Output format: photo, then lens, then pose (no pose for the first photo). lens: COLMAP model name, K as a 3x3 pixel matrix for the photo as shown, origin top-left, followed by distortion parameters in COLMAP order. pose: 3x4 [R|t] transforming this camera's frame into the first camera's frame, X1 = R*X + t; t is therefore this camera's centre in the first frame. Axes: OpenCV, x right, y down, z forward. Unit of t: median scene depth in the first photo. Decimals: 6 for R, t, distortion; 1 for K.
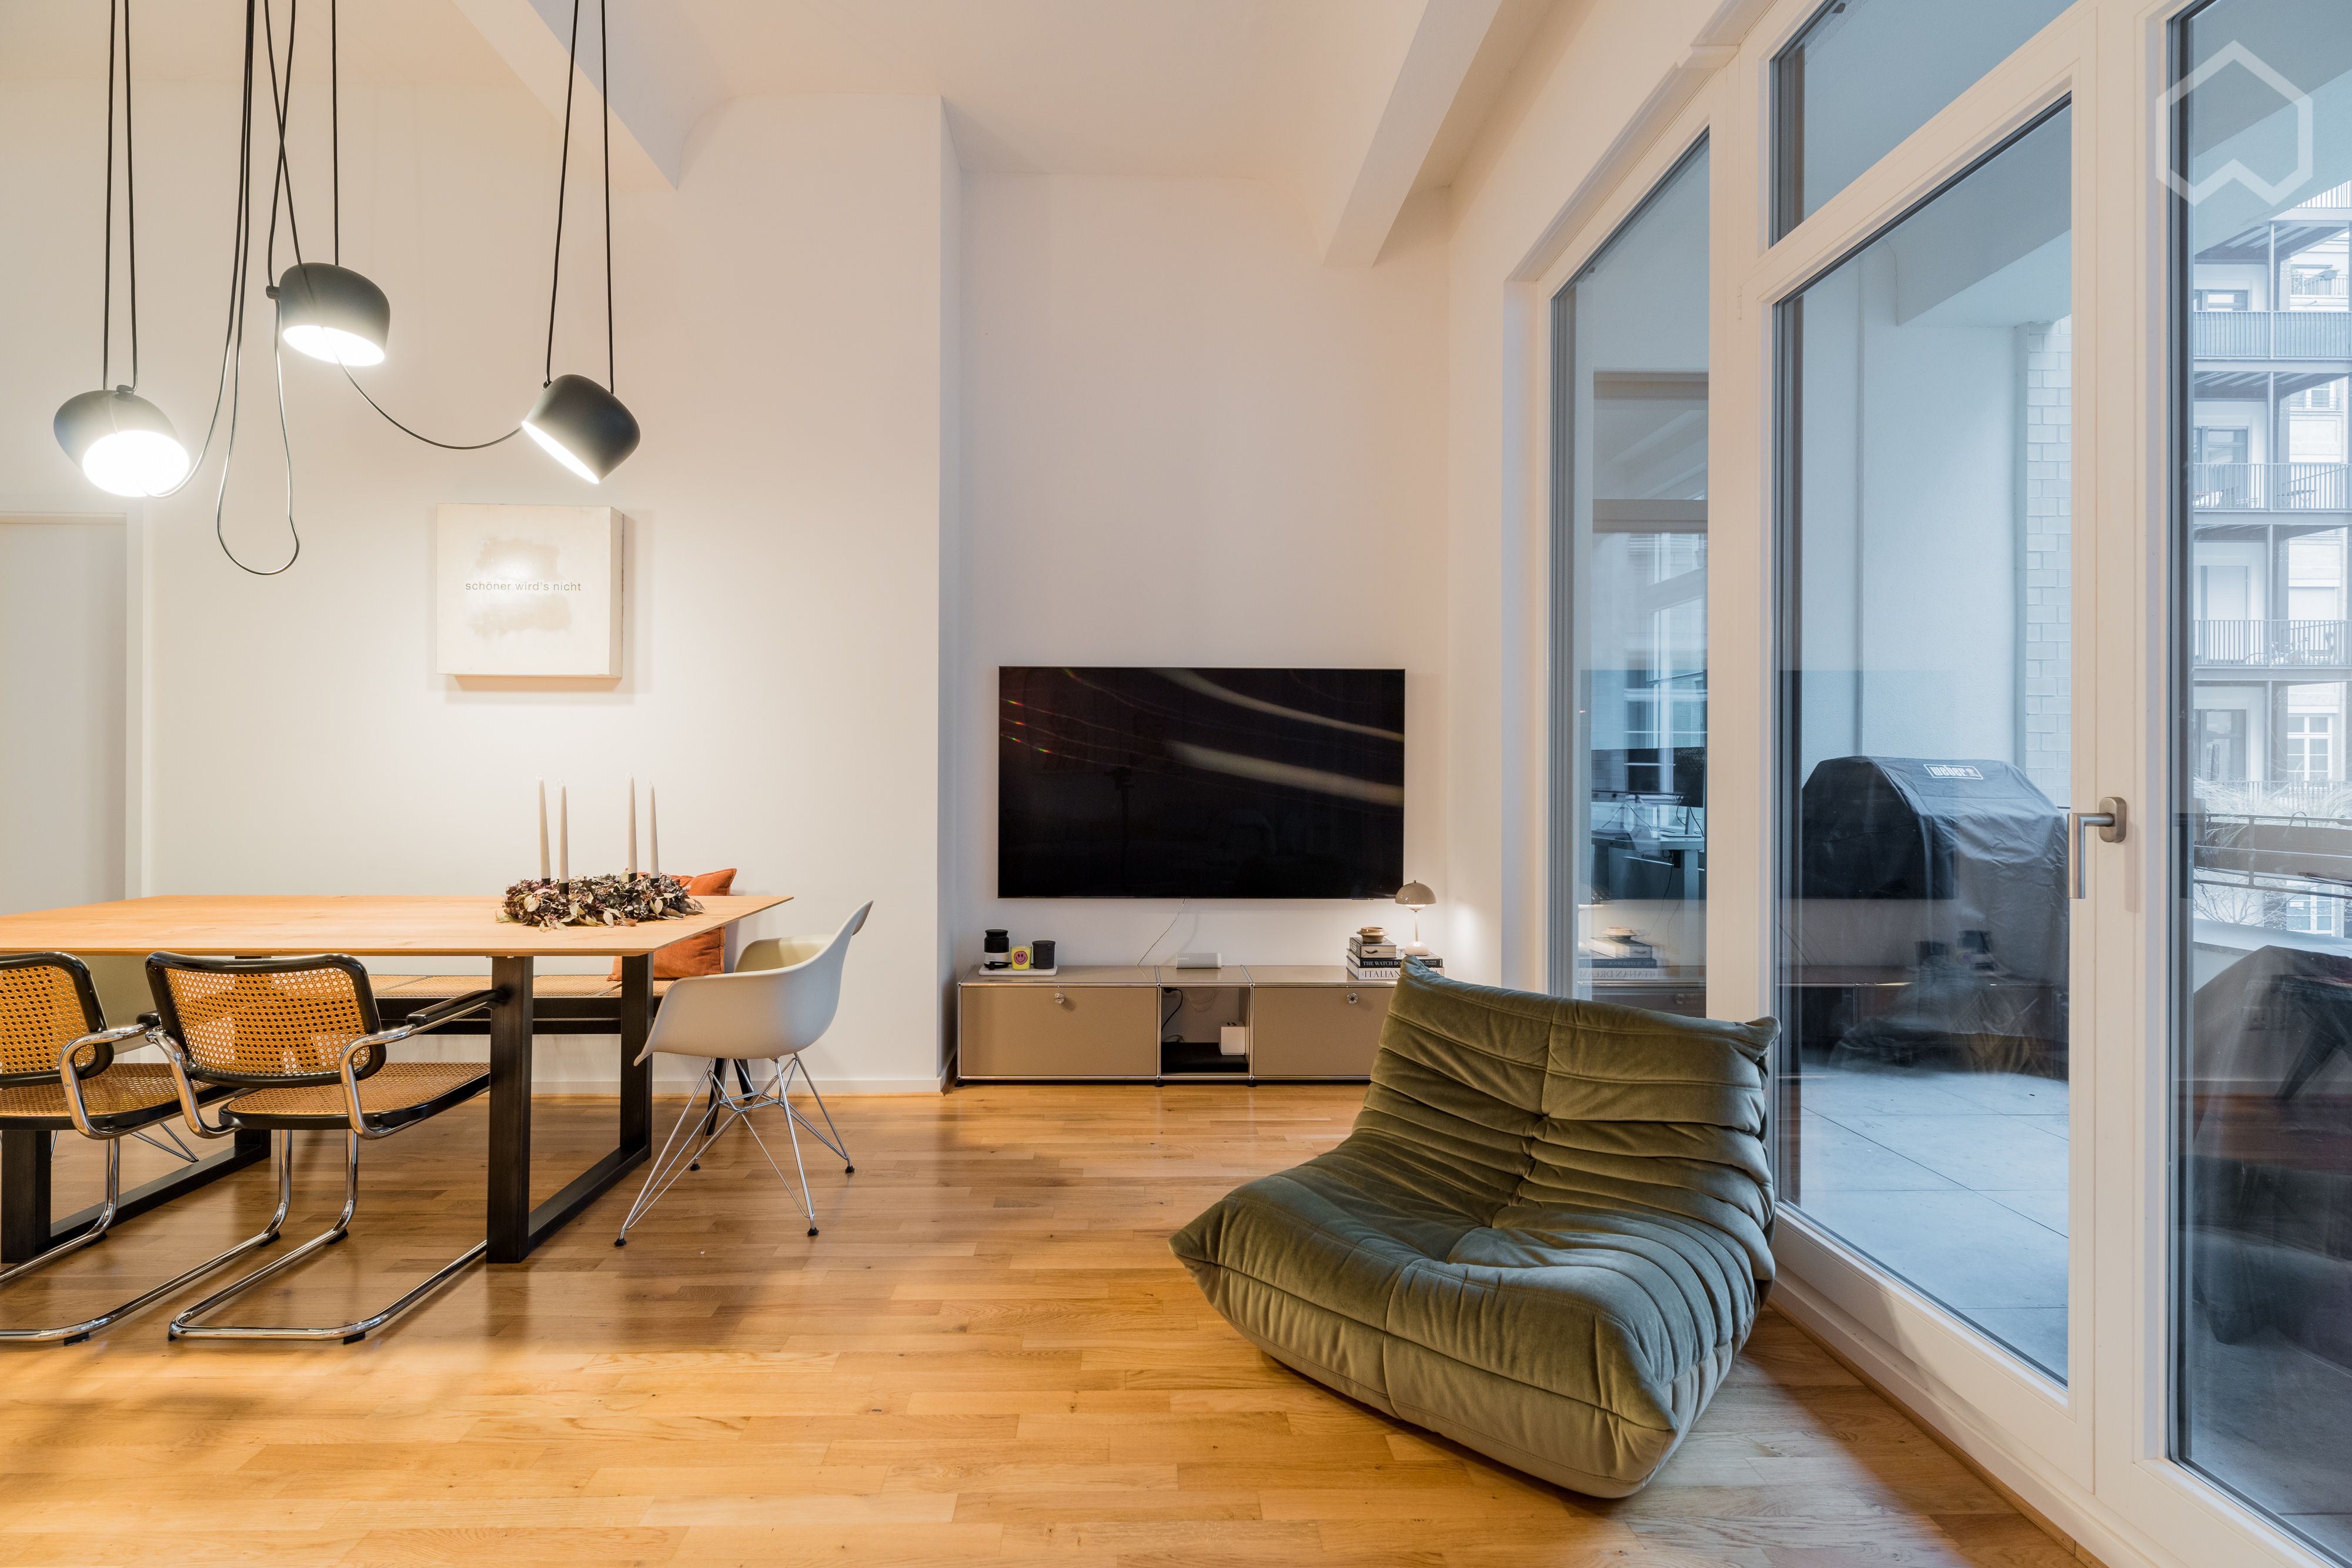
lens RADIAL K [[1041.4, 0, 1157.9], [0, 1041.4, 793.7], [0, 0, 1]] dist [-0.018036, 0.000130]
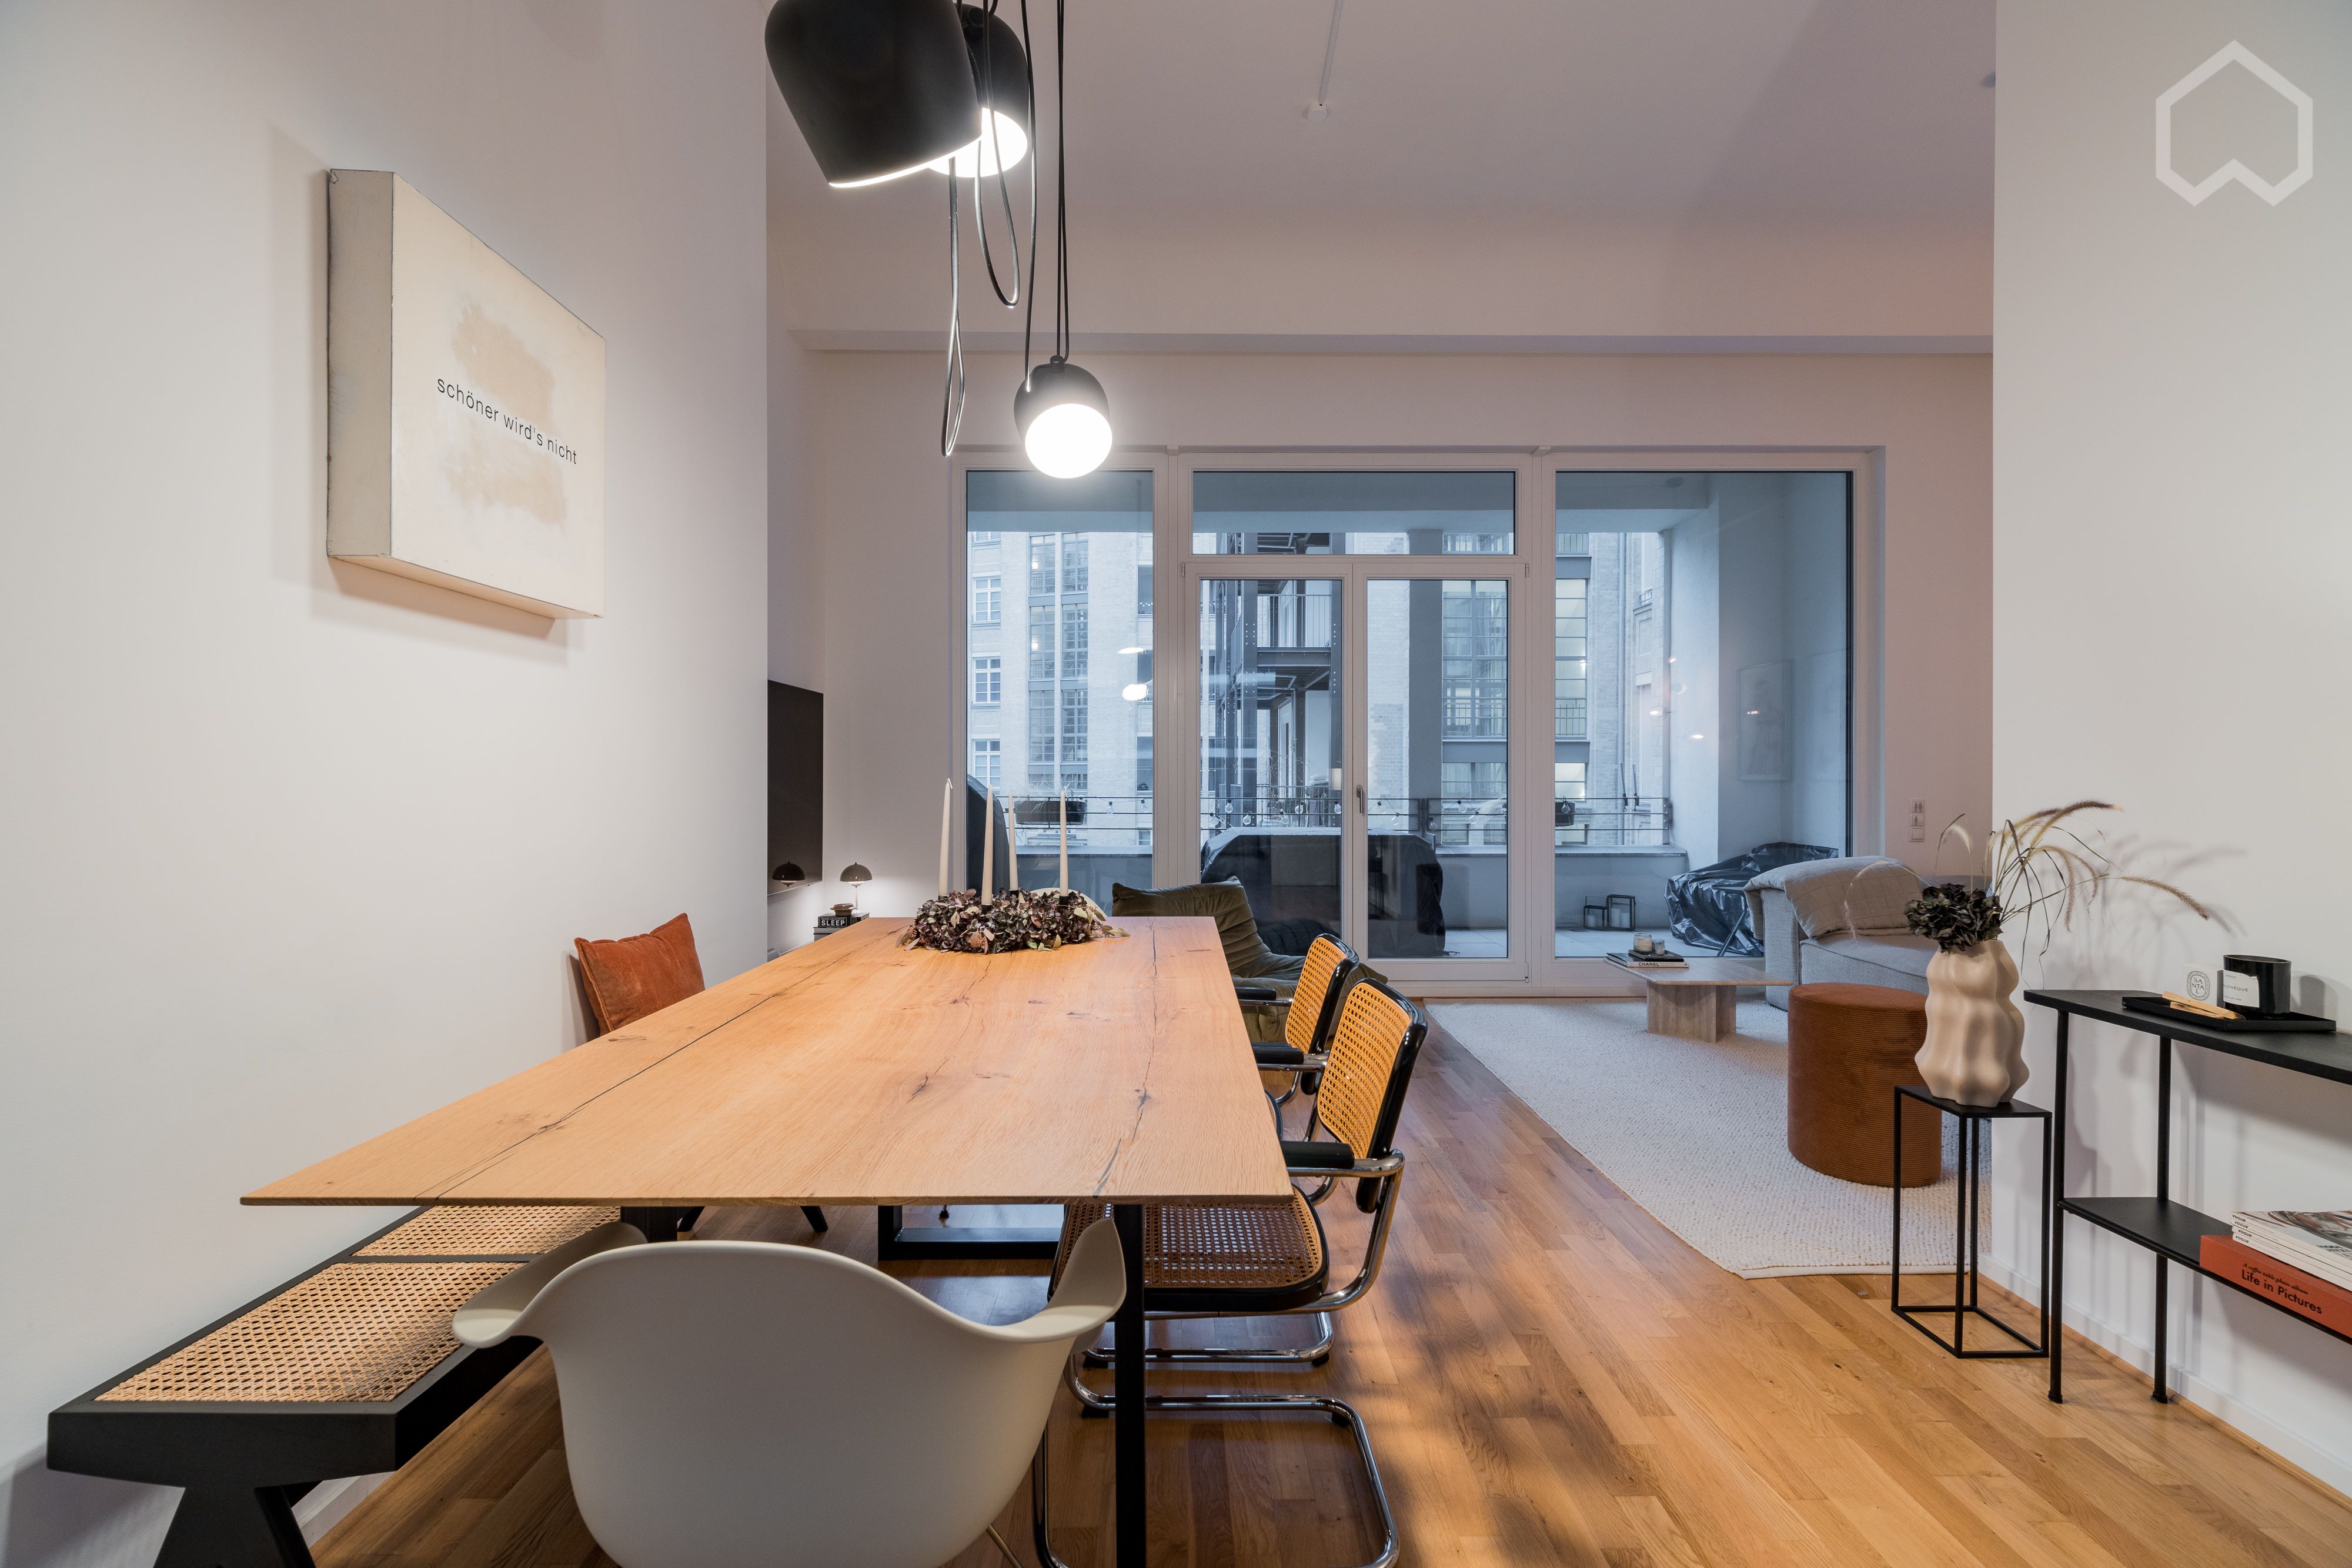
lens RADIAL K [[1022.9, 0, 1173.3], [0, 1022.9, 783.7], [0, 0, 1]] dist [-0.001000, -0.000546]
pose [[0.009954, -0.005086, 0.999938, -0.992046], [0.020196, 0.999784, 0.004885, -0.012574], [-0.999746, 0.020146, 0.010054, 0.583464]]
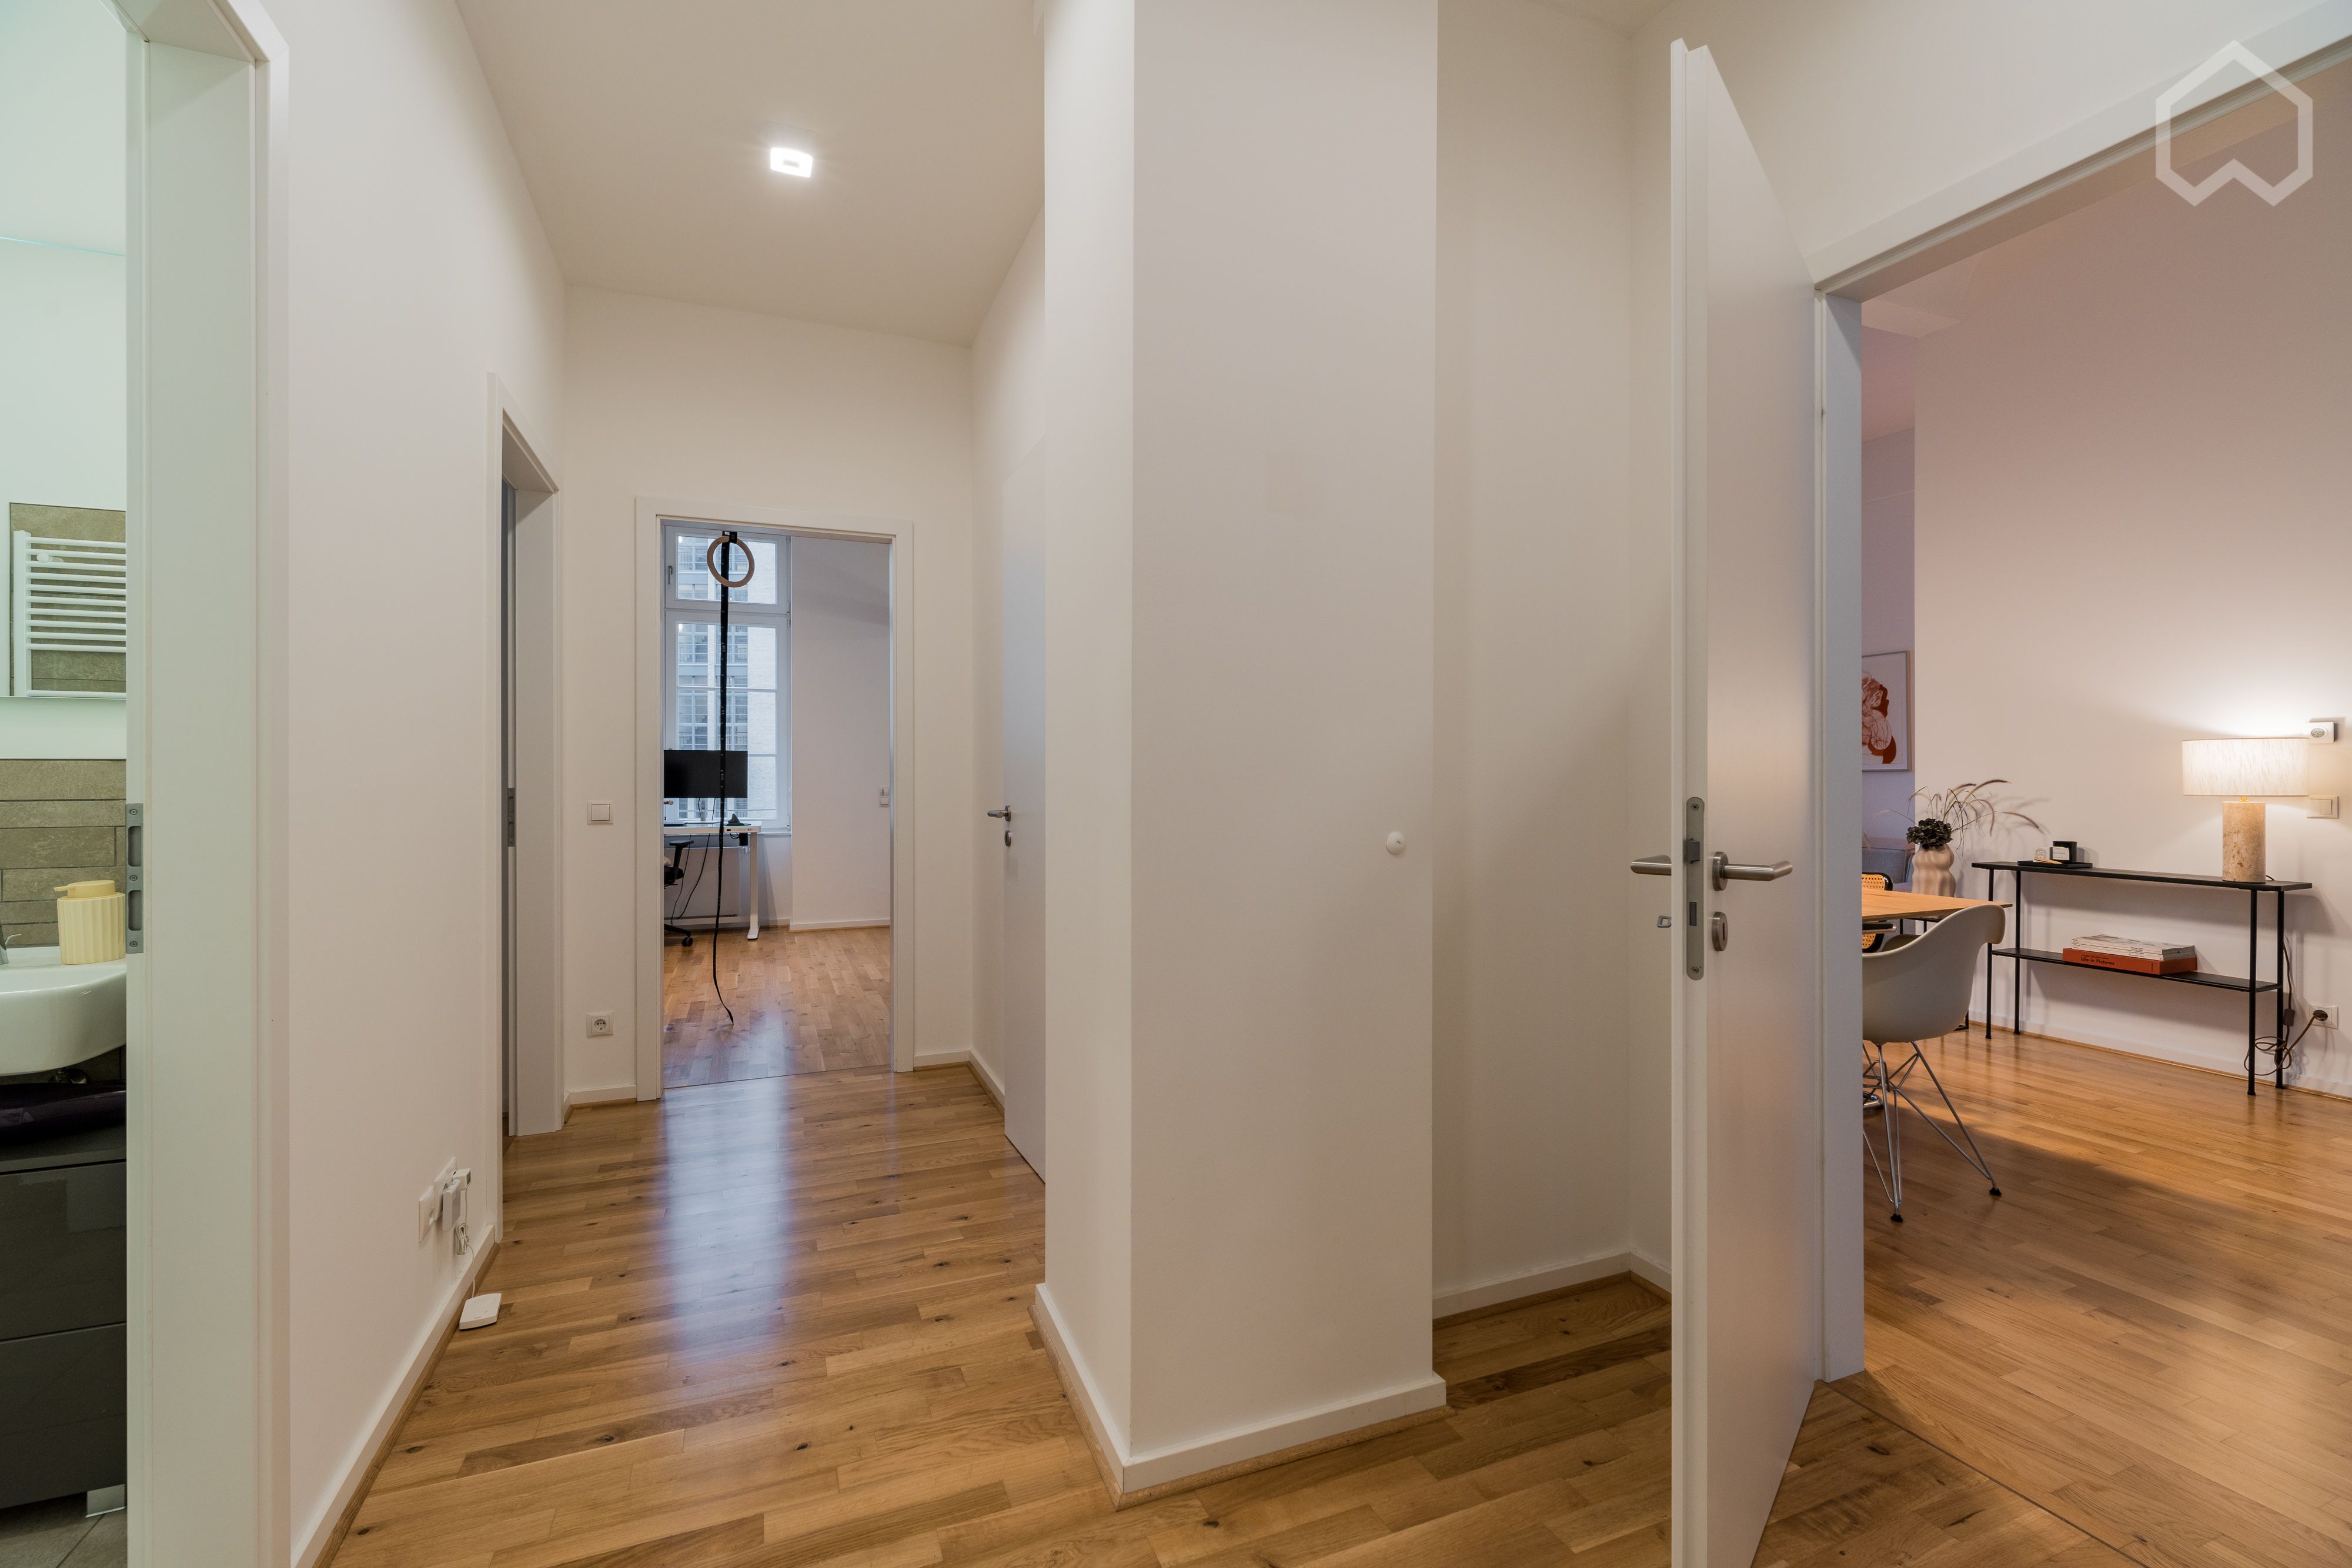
lens RADIAL K [[1024.2, 0, 1182.2], [0, 1024.2, 774.9], [0, 0, 1]] dist [-0.002112, -0.000263]
pose [[-0.364947, -0.002796, 0.931024, -1.215329], [0.020128, 0.999738, 0.010893, -0.027821], [-0.930811, 0.022715, -0.364795, 1.364643]]
